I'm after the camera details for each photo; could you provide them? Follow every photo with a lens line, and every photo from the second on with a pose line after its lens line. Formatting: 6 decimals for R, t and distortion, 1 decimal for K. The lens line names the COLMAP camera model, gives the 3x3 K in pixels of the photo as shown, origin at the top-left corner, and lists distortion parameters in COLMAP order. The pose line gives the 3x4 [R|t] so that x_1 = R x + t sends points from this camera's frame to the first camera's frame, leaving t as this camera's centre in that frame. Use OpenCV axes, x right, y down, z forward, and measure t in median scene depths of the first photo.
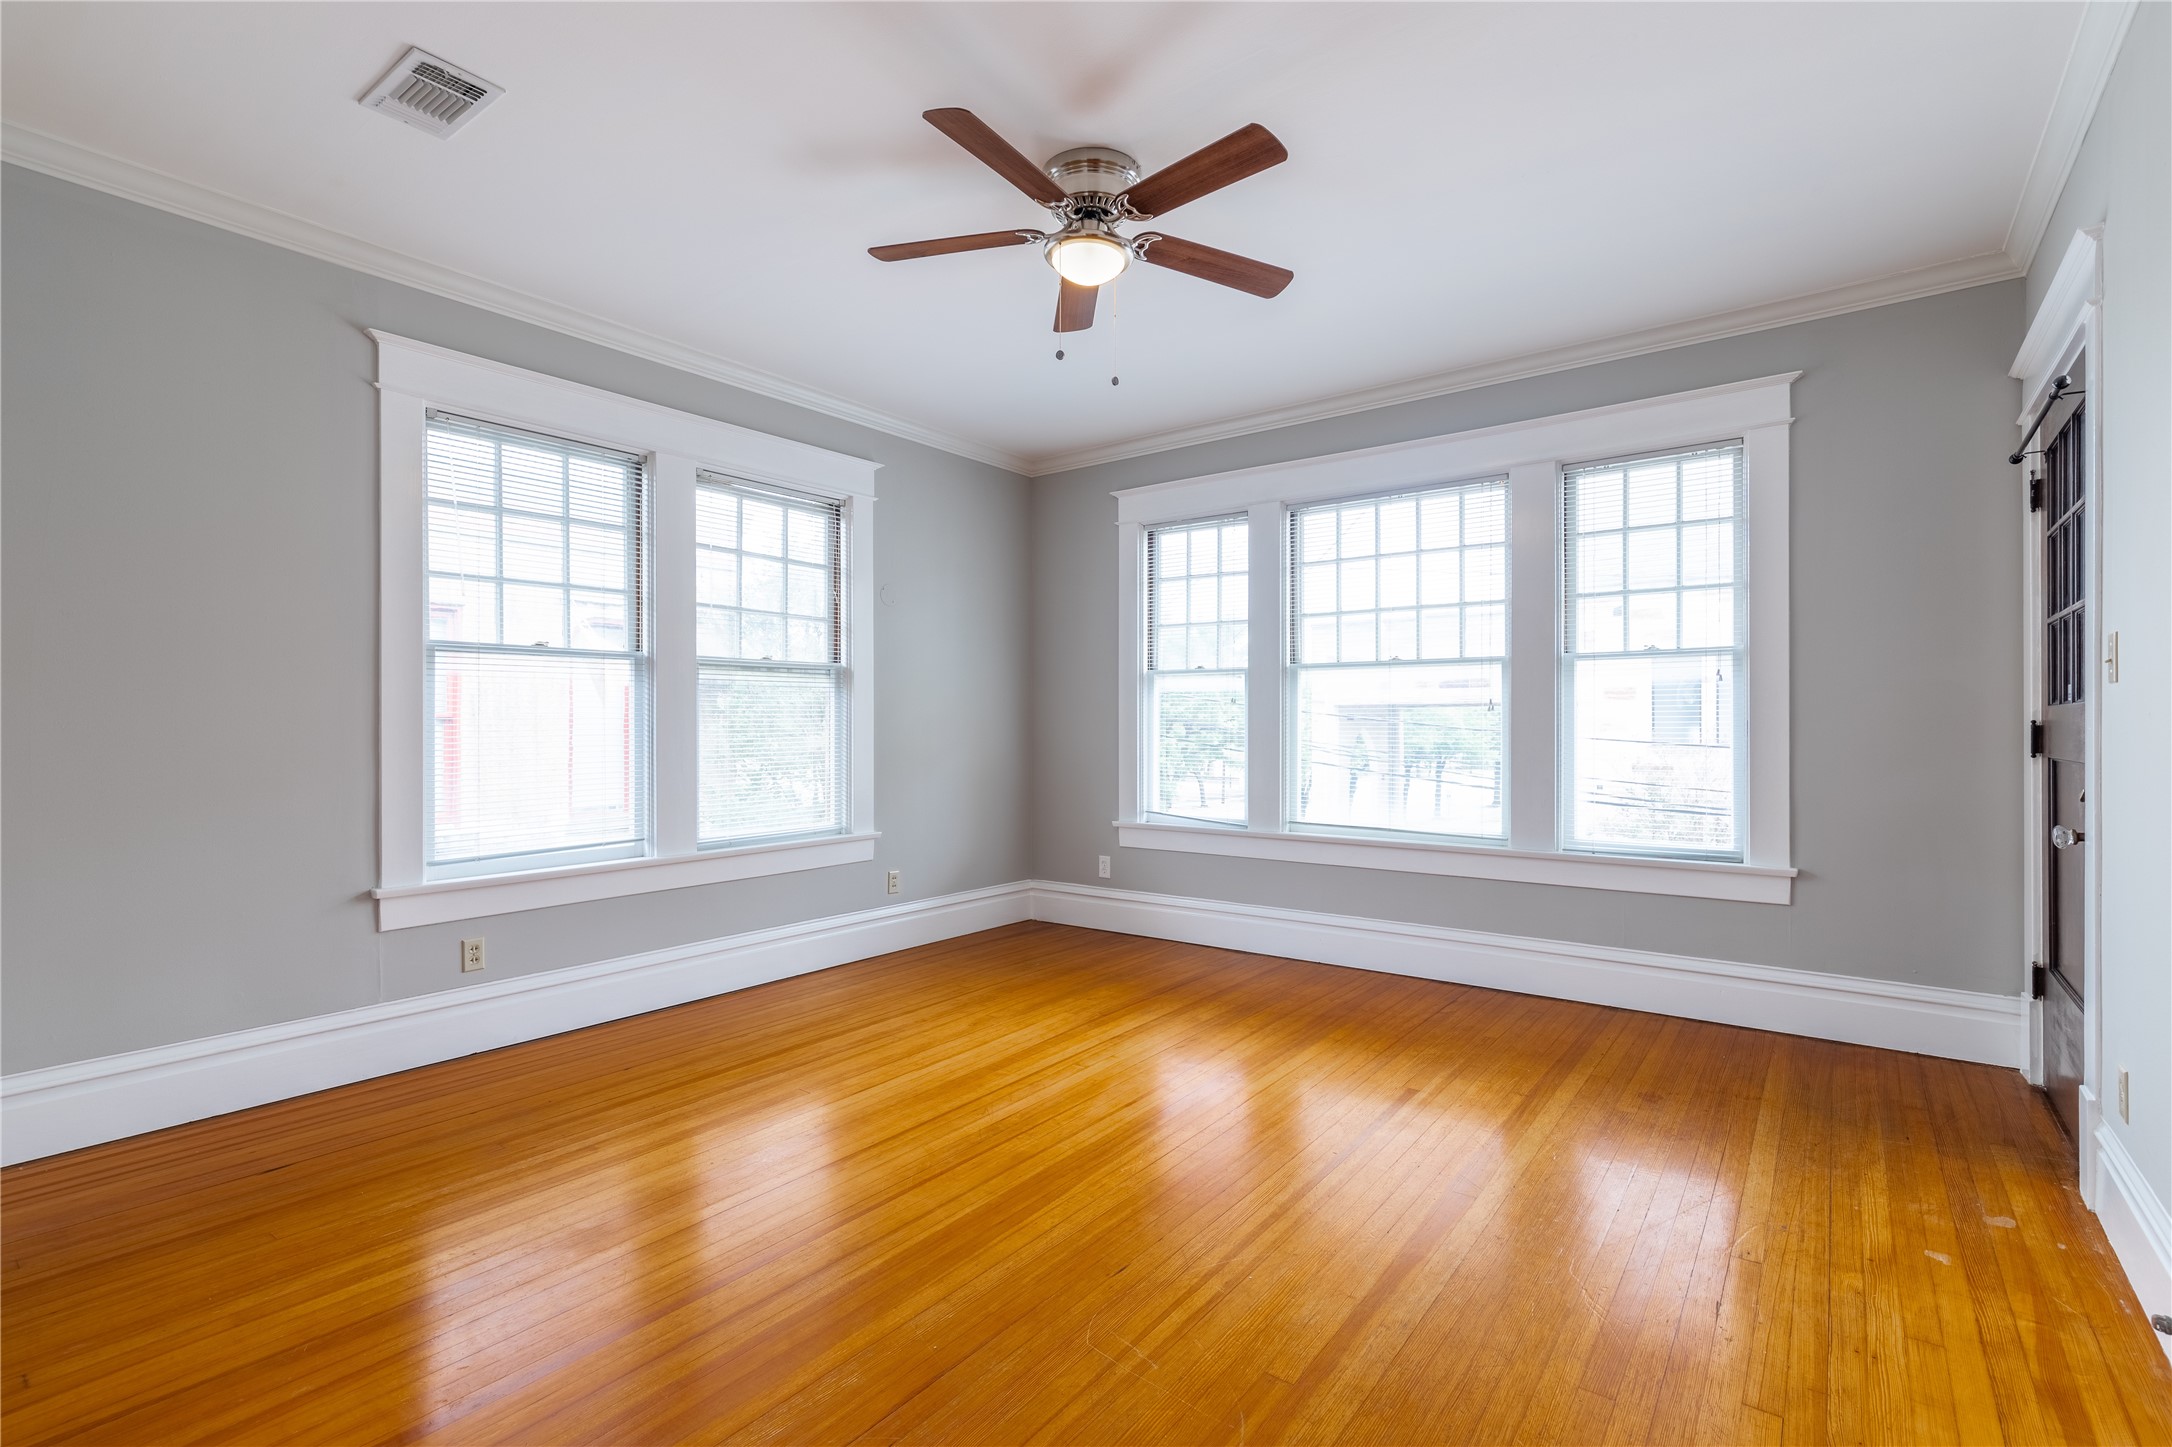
lens RADIAL K [[1006.4, 0, 1091.9], [0, 1006.4, 725.2], [0, 0, 1]] dist [0.039753, -0.000106]
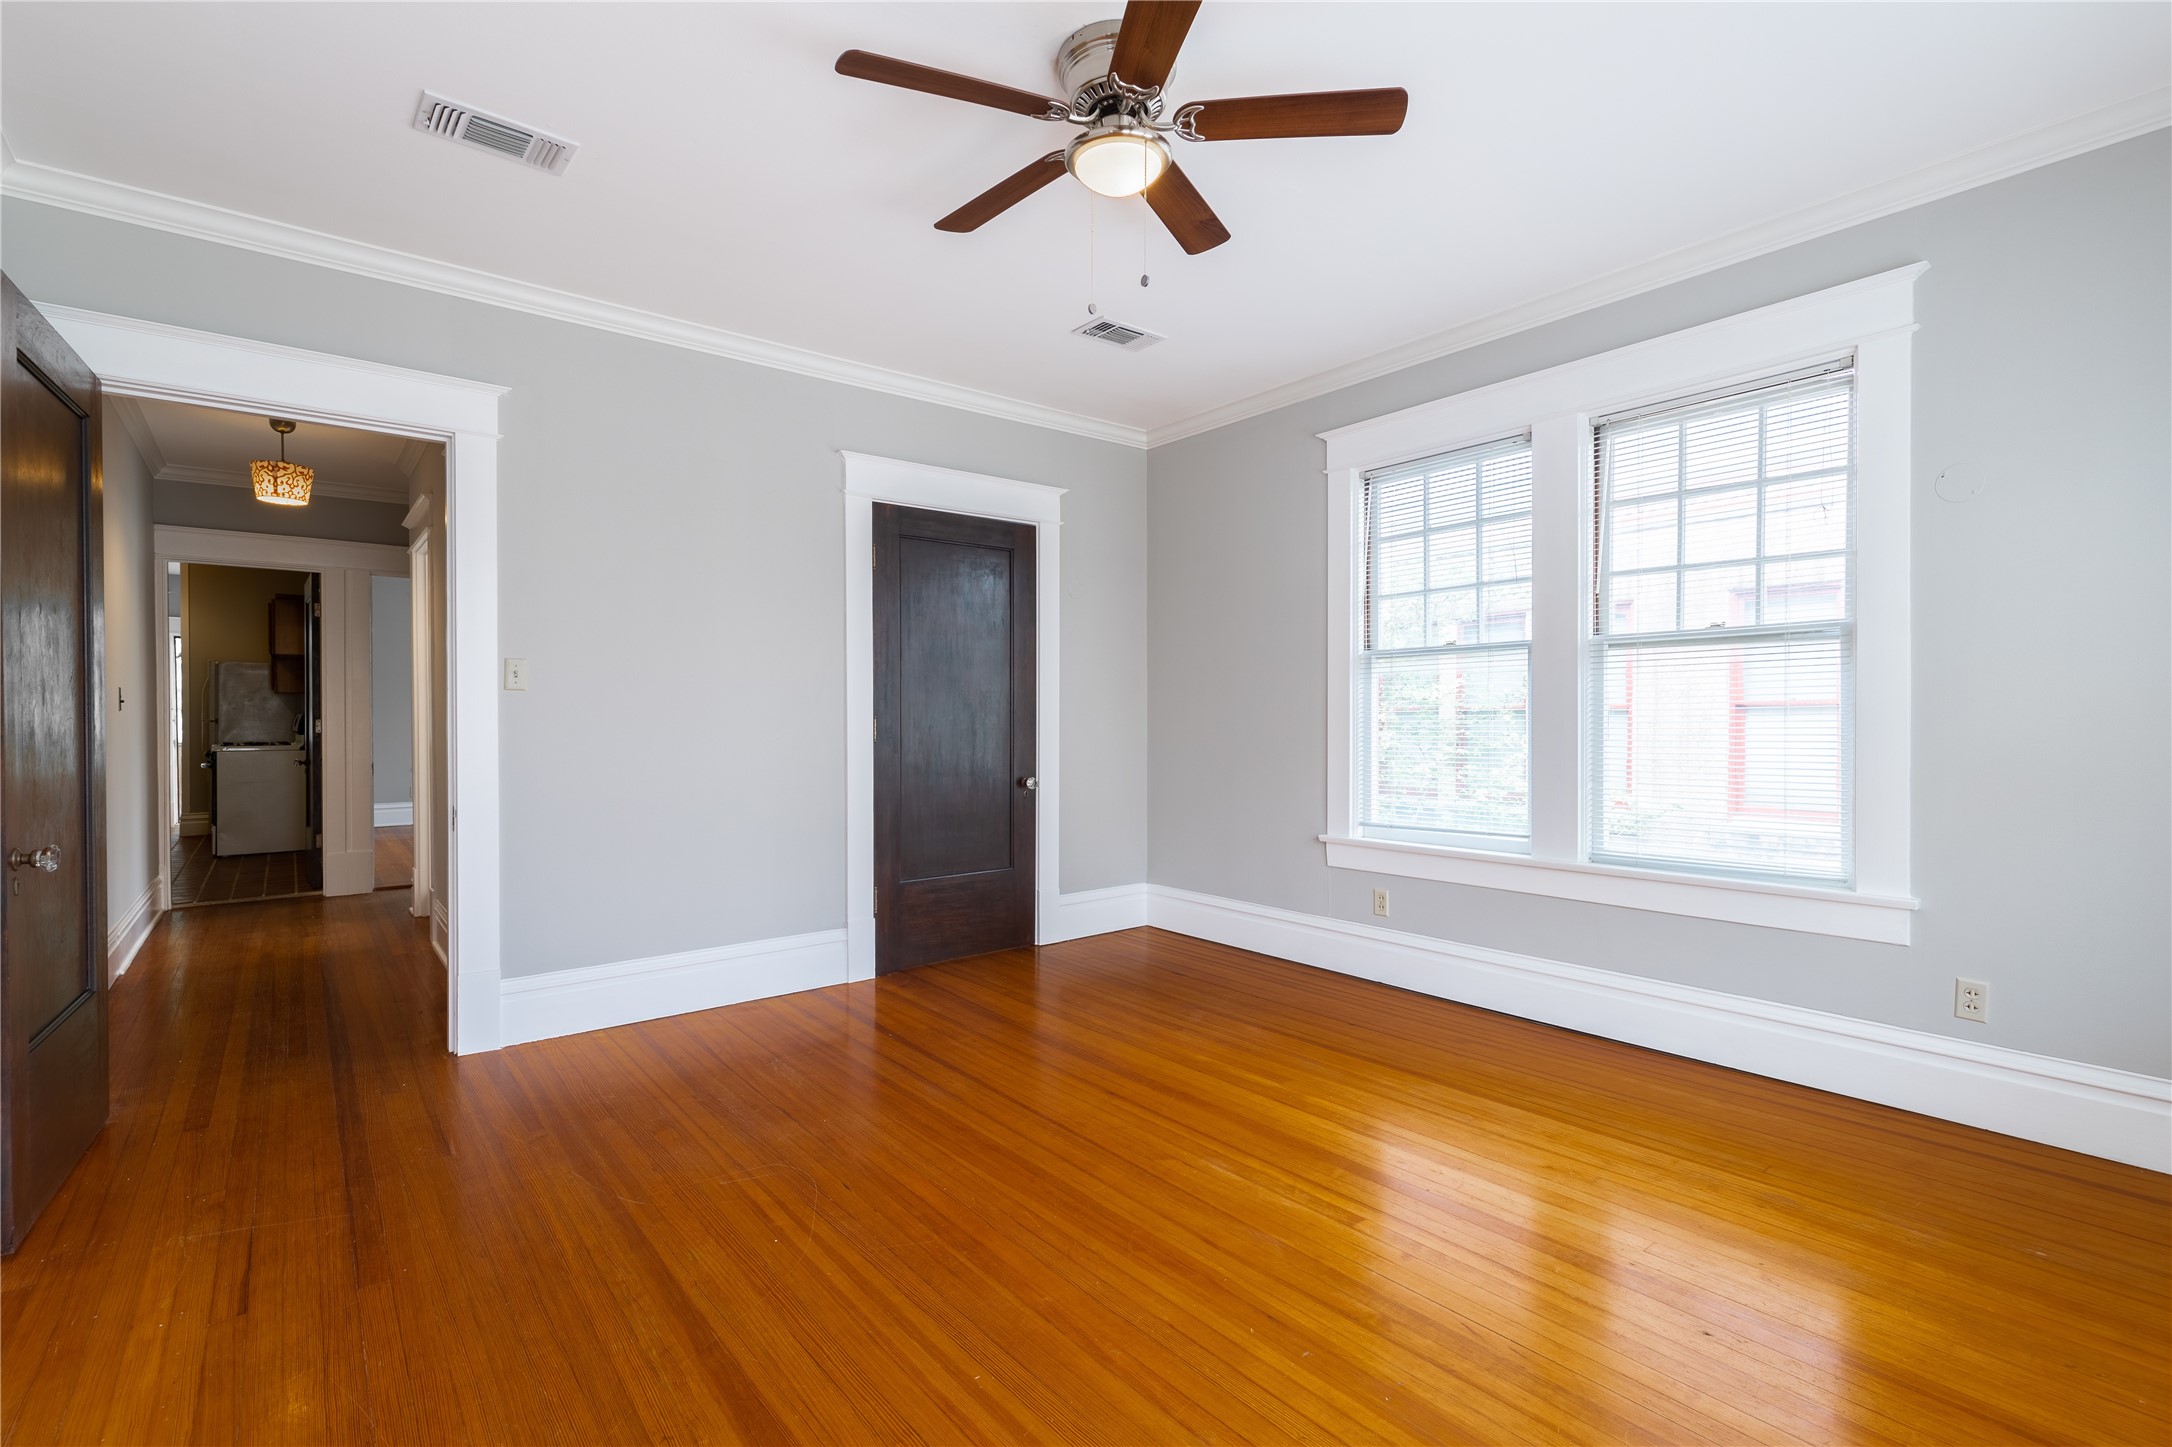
lens RADIAL K [[1006.4, 0, 1091.9], [0, 1006.4, 725.2], [0, 0, 1]] dist [0.039753, -0.000106]
pose [[-0.252383, 0.003212, -0.967622, 0.627642], [0.002435, 0.999993, 0.002685, 0.005322], [0.967624, -0.001679, -0.252389, 0.916394]]
